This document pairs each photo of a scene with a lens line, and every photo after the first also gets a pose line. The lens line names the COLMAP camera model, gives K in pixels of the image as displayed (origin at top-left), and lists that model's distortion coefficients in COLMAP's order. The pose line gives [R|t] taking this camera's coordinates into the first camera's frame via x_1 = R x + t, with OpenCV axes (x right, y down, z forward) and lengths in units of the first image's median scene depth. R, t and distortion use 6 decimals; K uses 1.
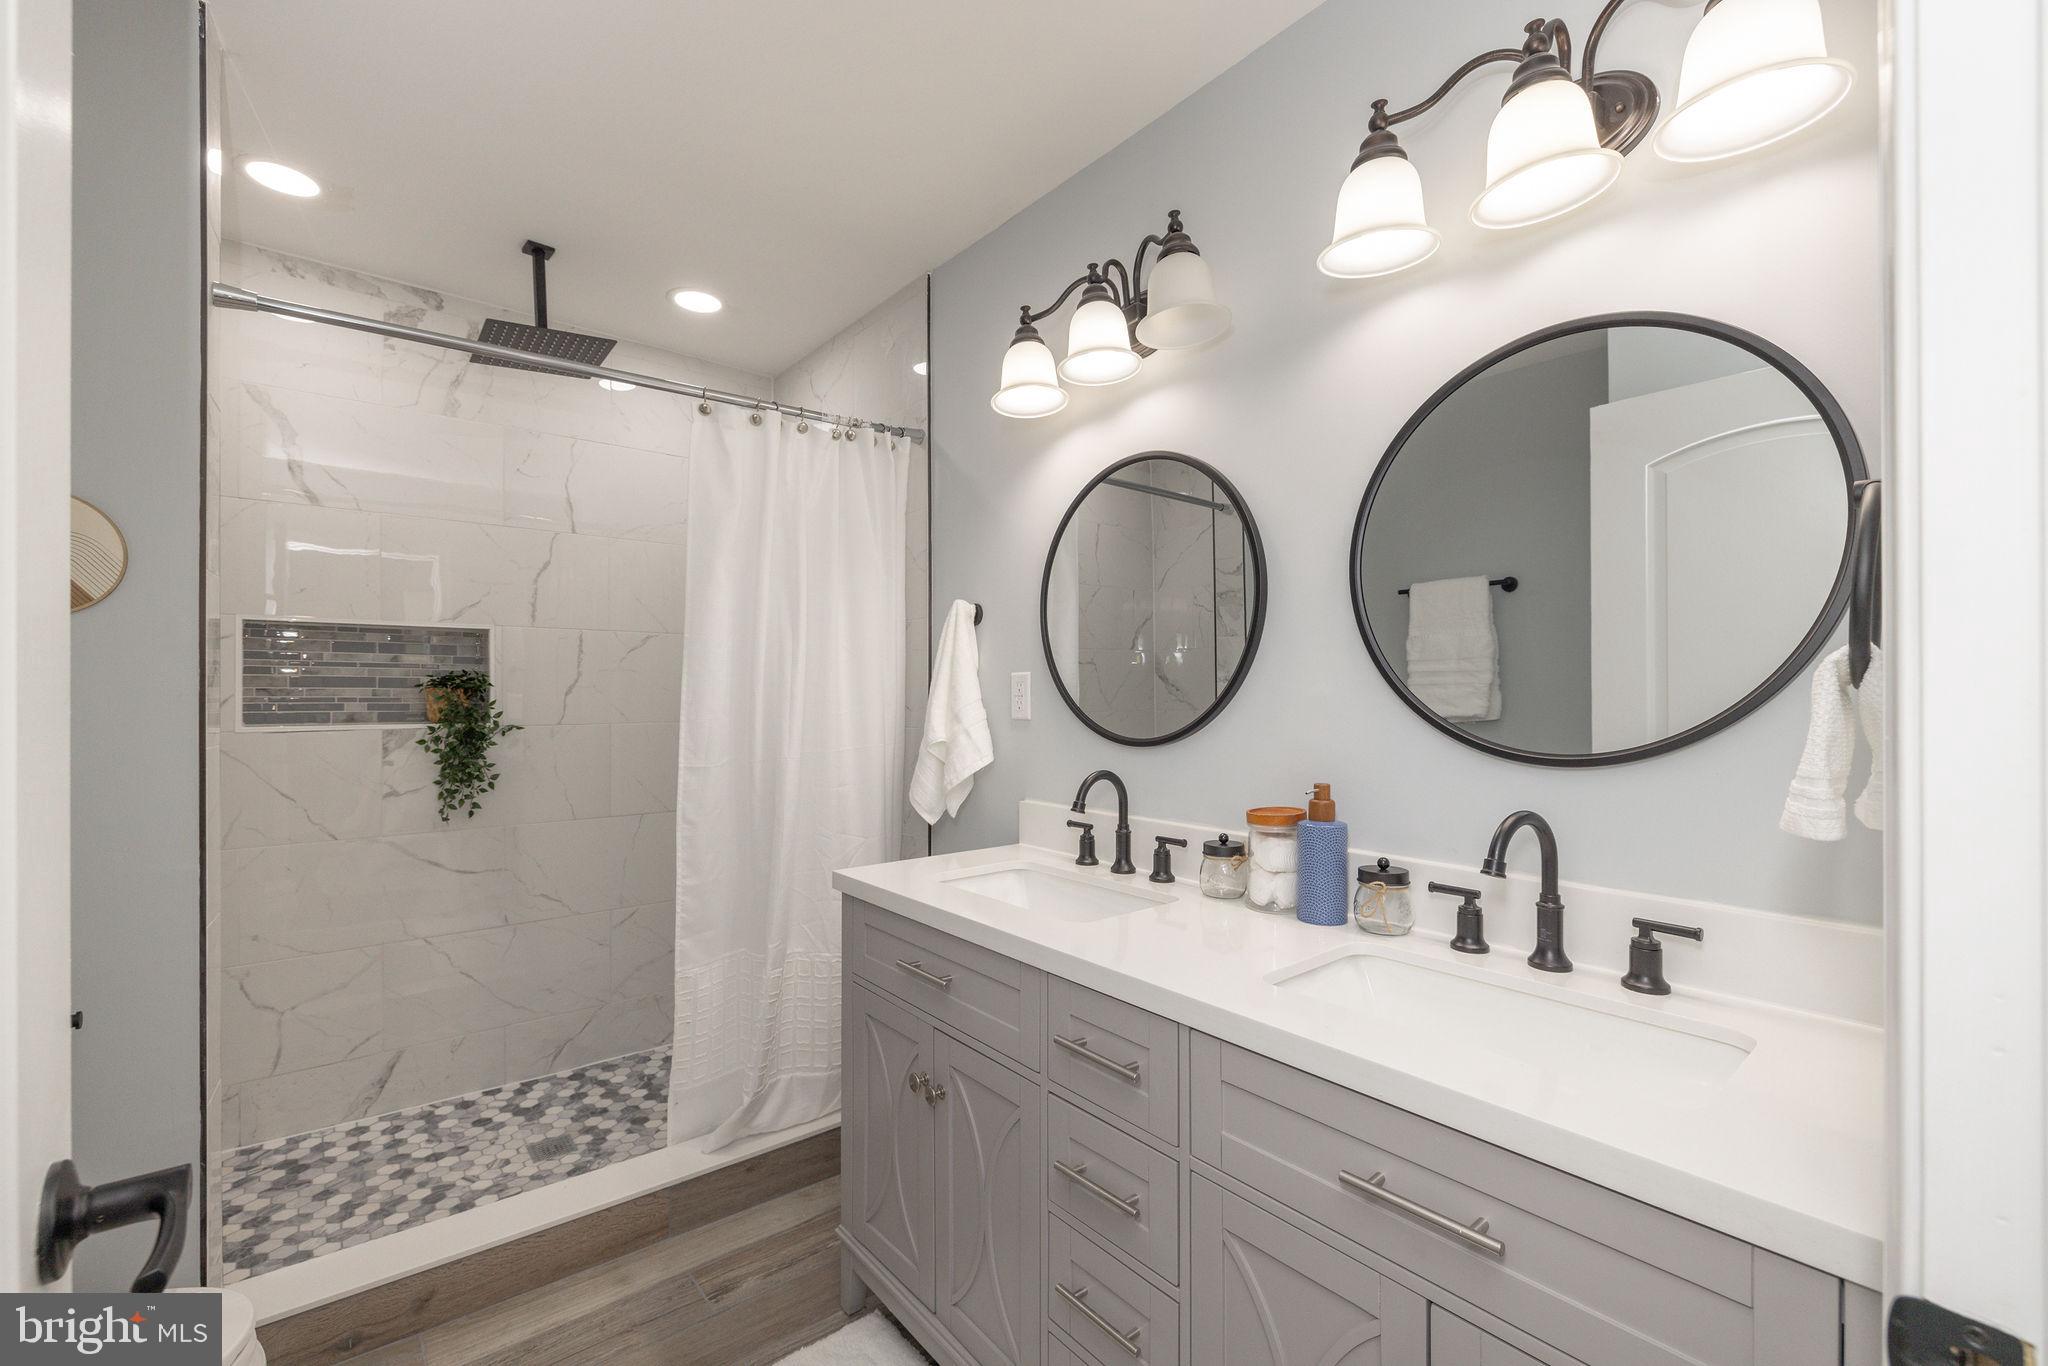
lens RADIAL K [[855.6, 0, 1015.1], [0, 855.6, 697.2], [0, 0, 1]] dist [-0.001553, -0.000315]
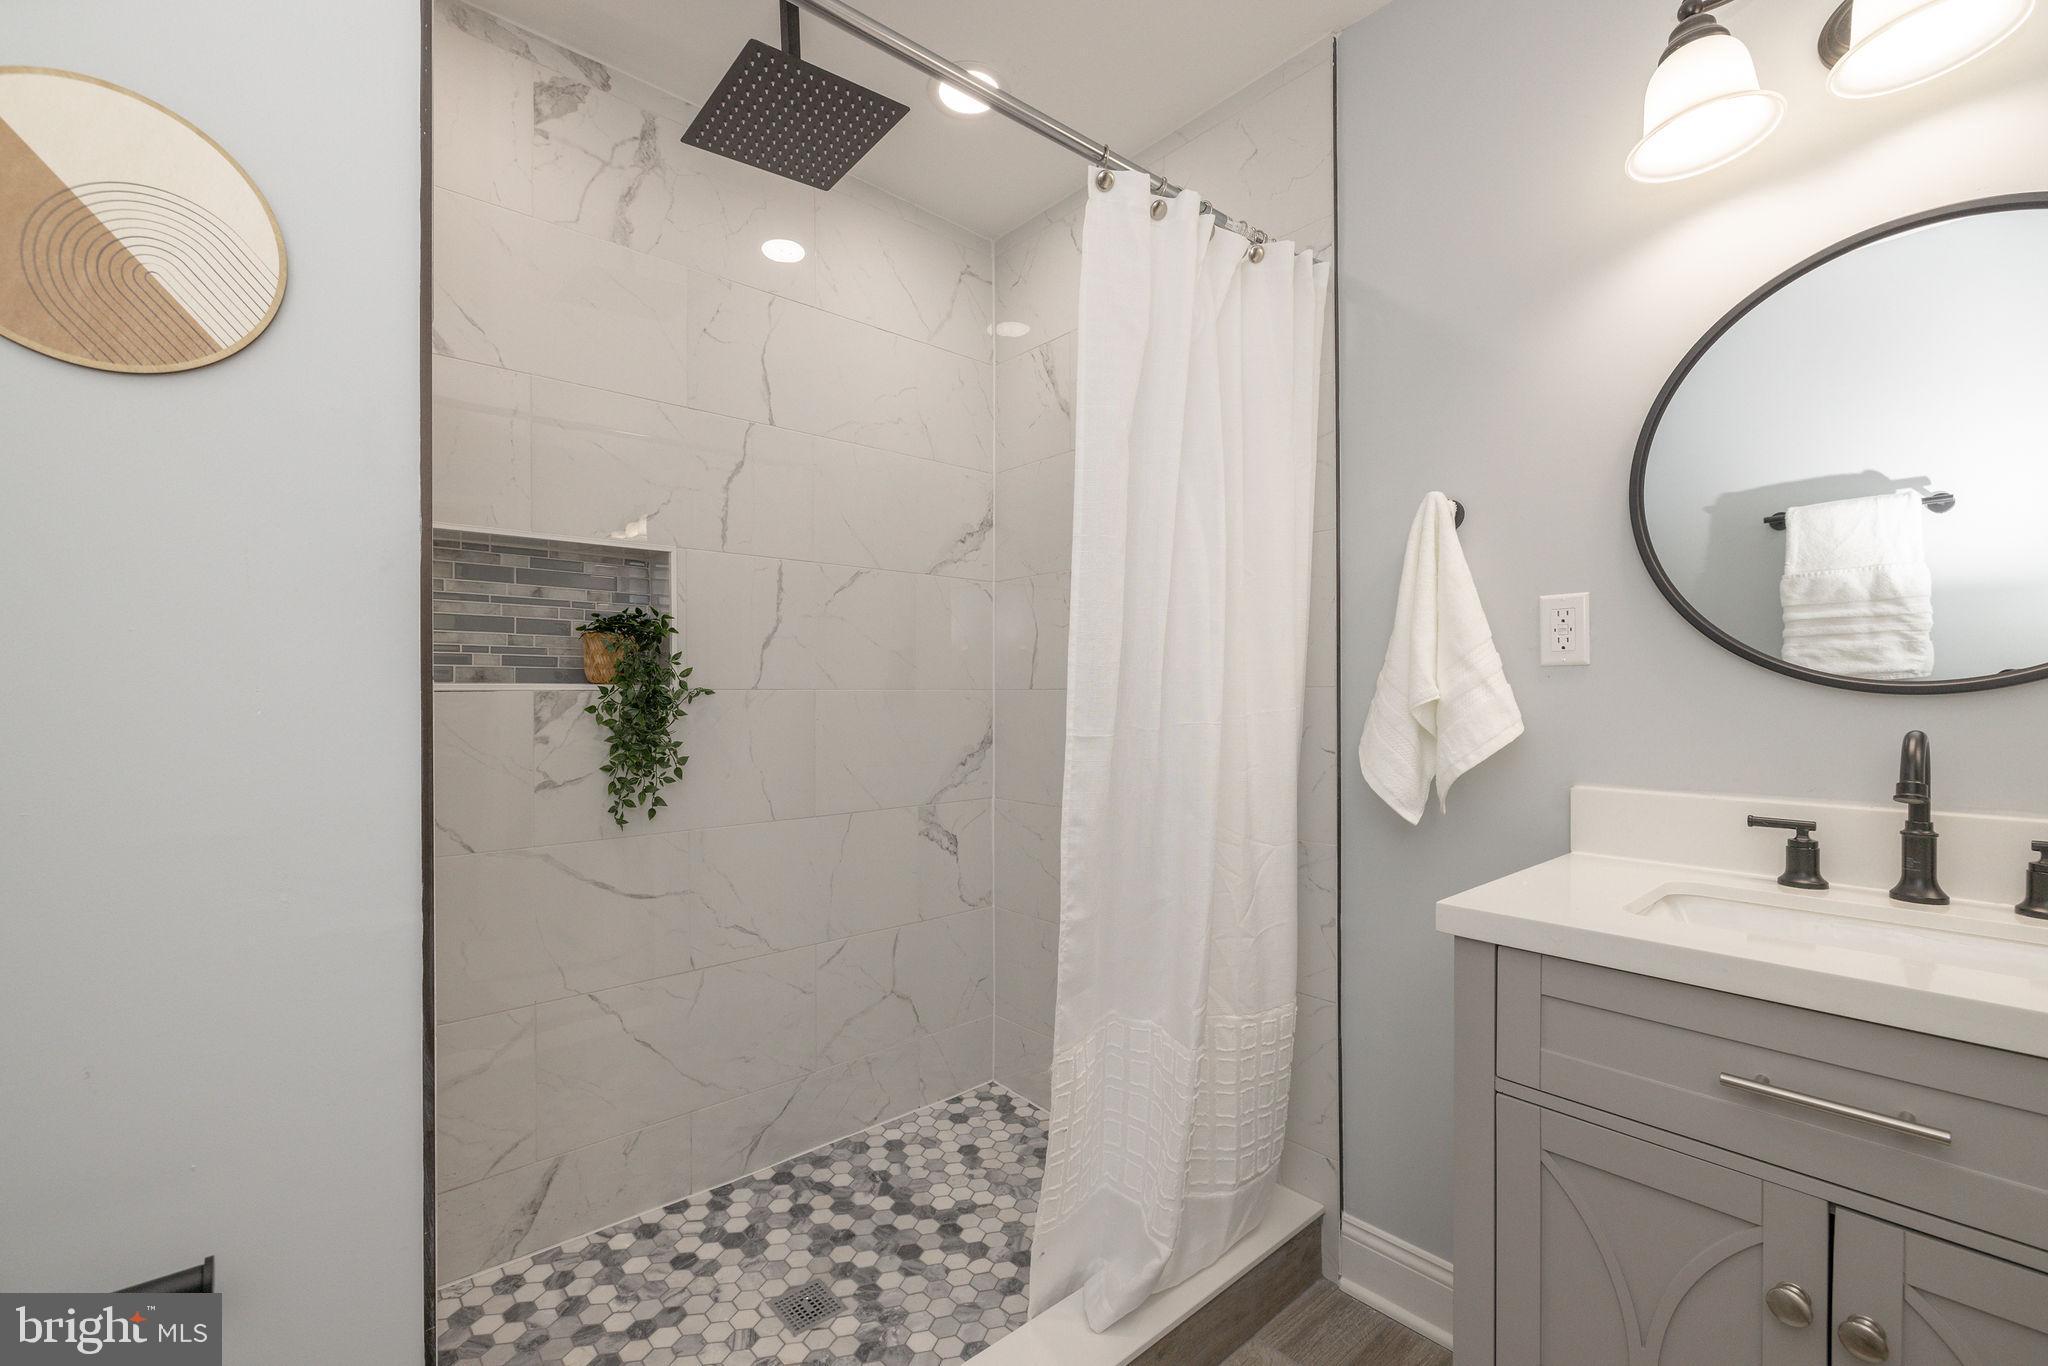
lens RADIAL K [[867.2, 0, 1014.6], [0, 867.2, 698.1], [0, 0, 1]] dist [-0.001356, -0.000036]
pose [[0.999445, -0.001464, 0.033268, -0.369773], [0.001384, 0.999996, 0.002446, 0.041279], [-0.033271, -0.002399, 0.999443, 0.286532]]
